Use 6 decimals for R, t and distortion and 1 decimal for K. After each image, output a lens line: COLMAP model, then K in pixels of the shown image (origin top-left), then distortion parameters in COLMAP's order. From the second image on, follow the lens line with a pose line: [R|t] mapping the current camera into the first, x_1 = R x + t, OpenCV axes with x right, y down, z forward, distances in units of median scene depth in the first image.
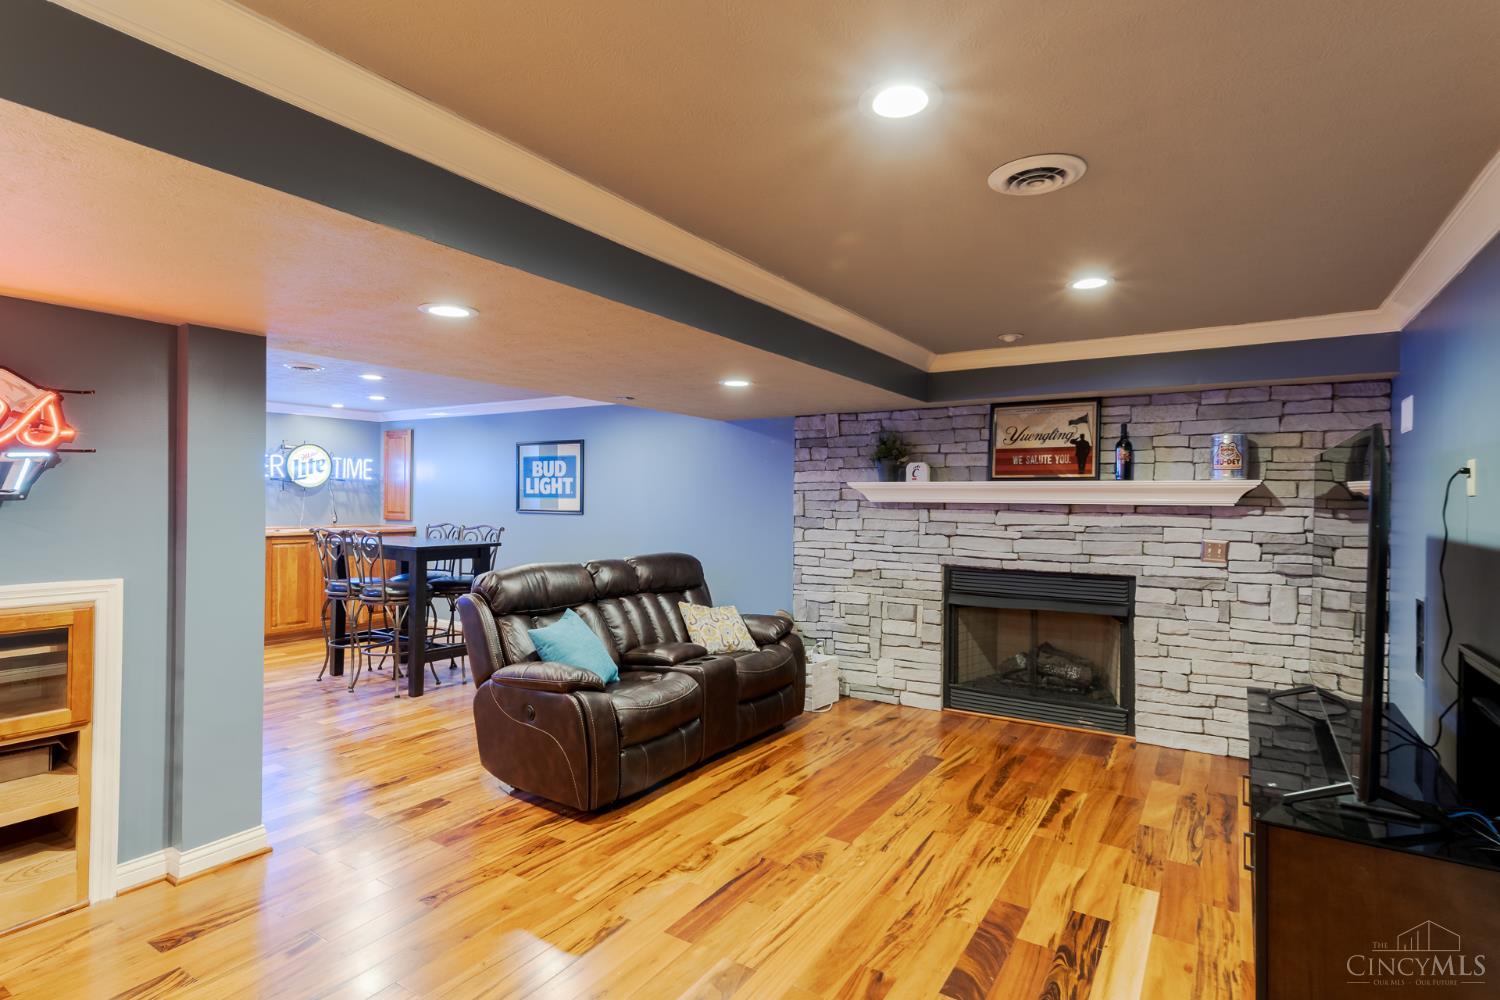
lens RADIAL K [[751.3, 0, 754.9], [0, 751.3, 499.1], [0, 0, 1]] dist [0.000489, 0.002844]
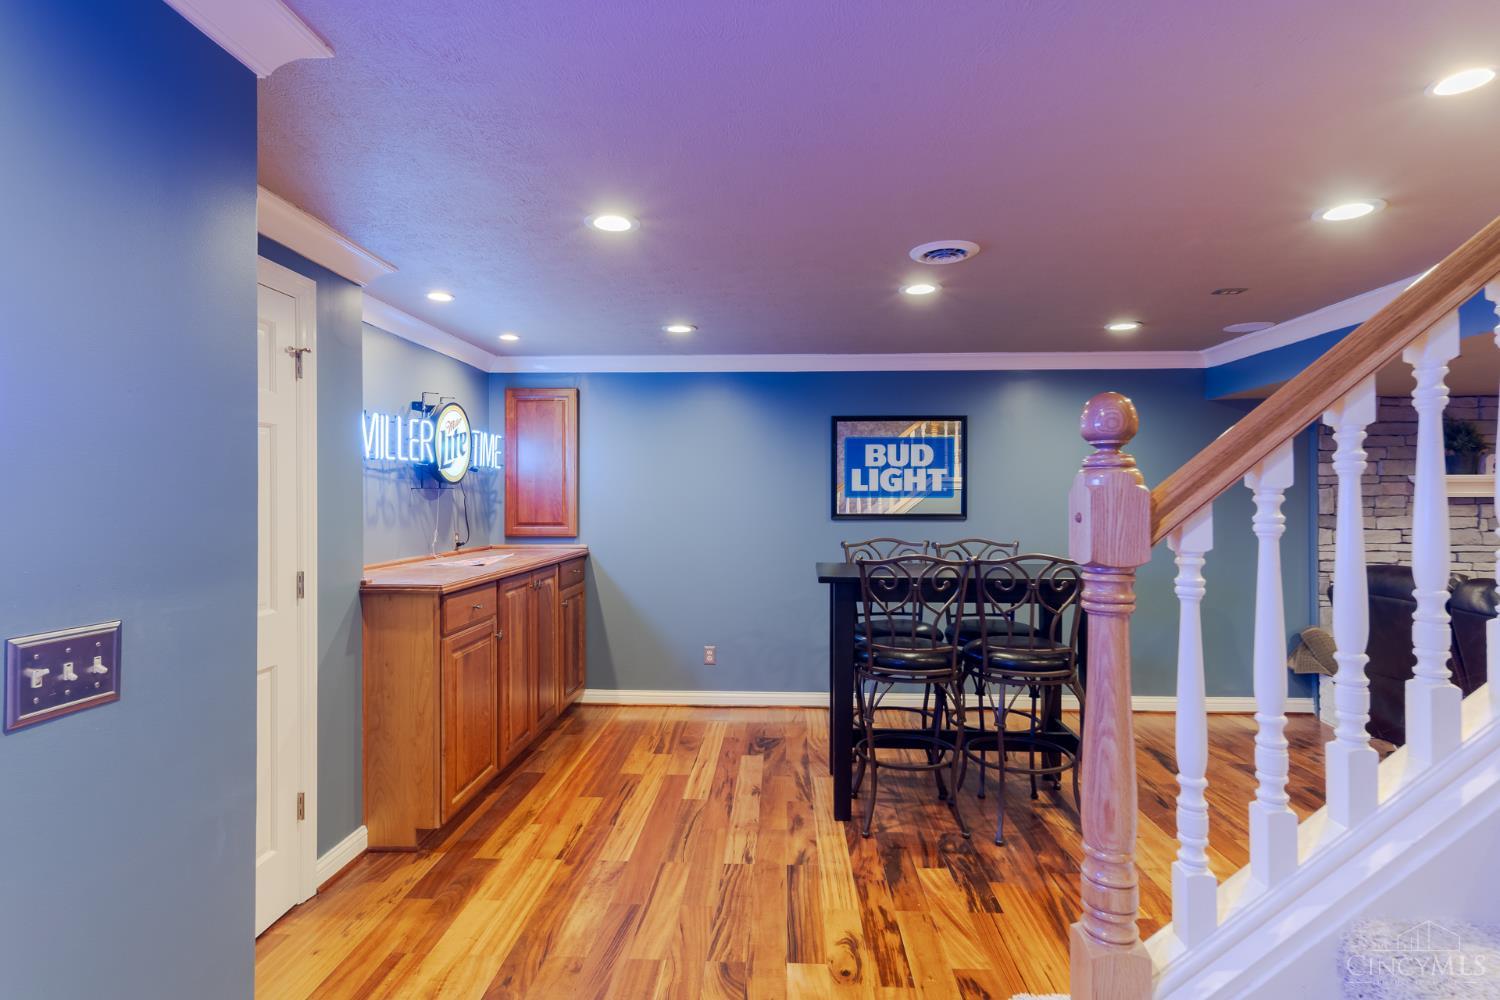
lens RADIAL K [[751.3, 0, 744.2], [0, 751.3, 495.3], [0, 0, 1]] dist [0.000489, 0.002844]
pose [[0.873328, -0.009163, 0.487047, -1.001623], [0.009521, 0.999953, 0.001740, -0.007946], [-0.487040, 0.003117, 0.873374, 0.620637]]
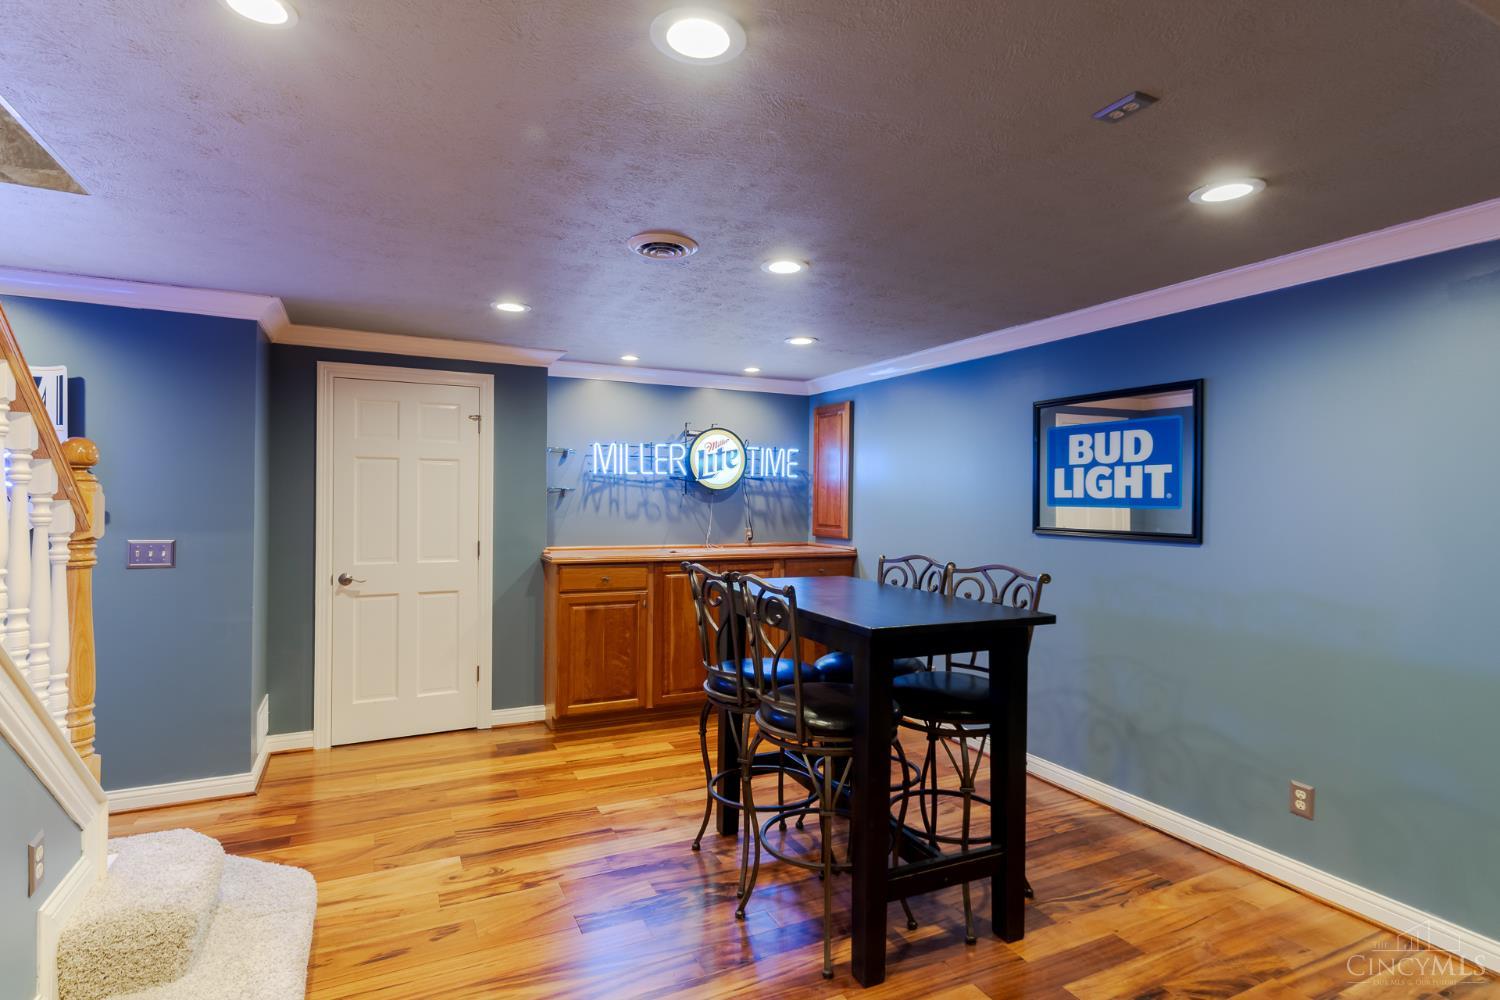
lens RADIAL K [[751.3, 0, 755.5], [0, 751.3, 501.5], [0, 0, 1]] dist [0.000489, 0.002844]
pose [[0.854507, 0.001118, -0.519439, -0.291551], [-0.002900, 0.999992, -0.002619, -0.004079], [0.519432, 0.003744, 0.854504, 0.617719]]
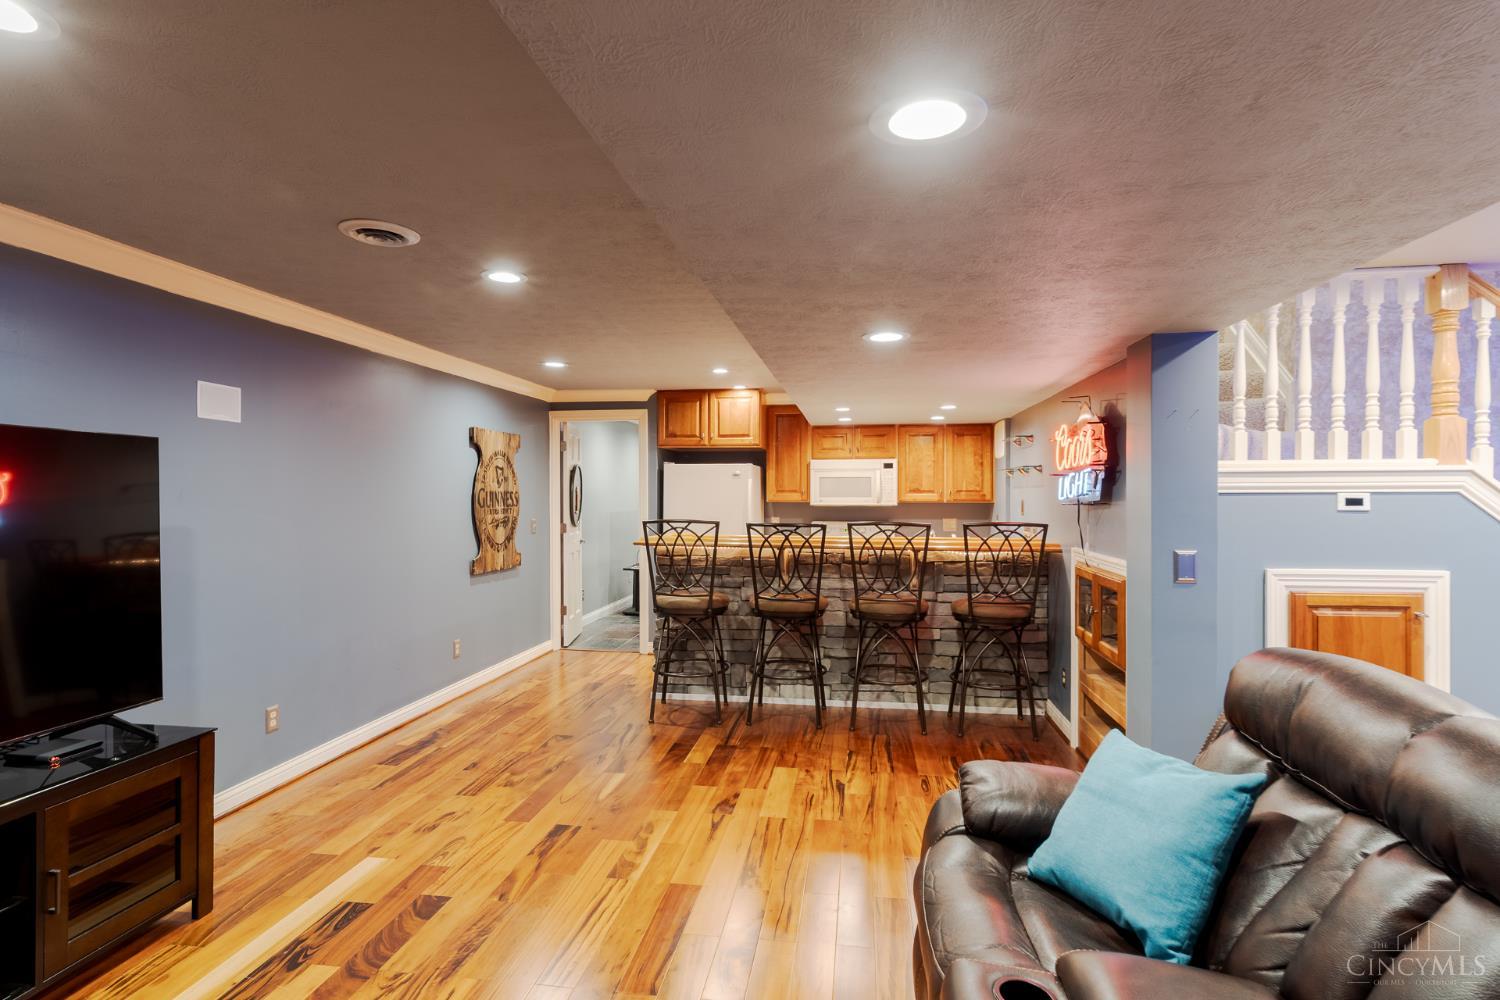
lens RADIAL K [[751.3, 0, 752.8], [0, 751.3, 494.1], [0, 0, 1]] dist [0.000489, 0.002844]
pose [[-0.912514, -0.008984, -0.408947, 0.131726], [-0.008913, 0.999958, -0.002080, -0.000520], [0.408948, 0.001747, -0.912556, 1.000777]]
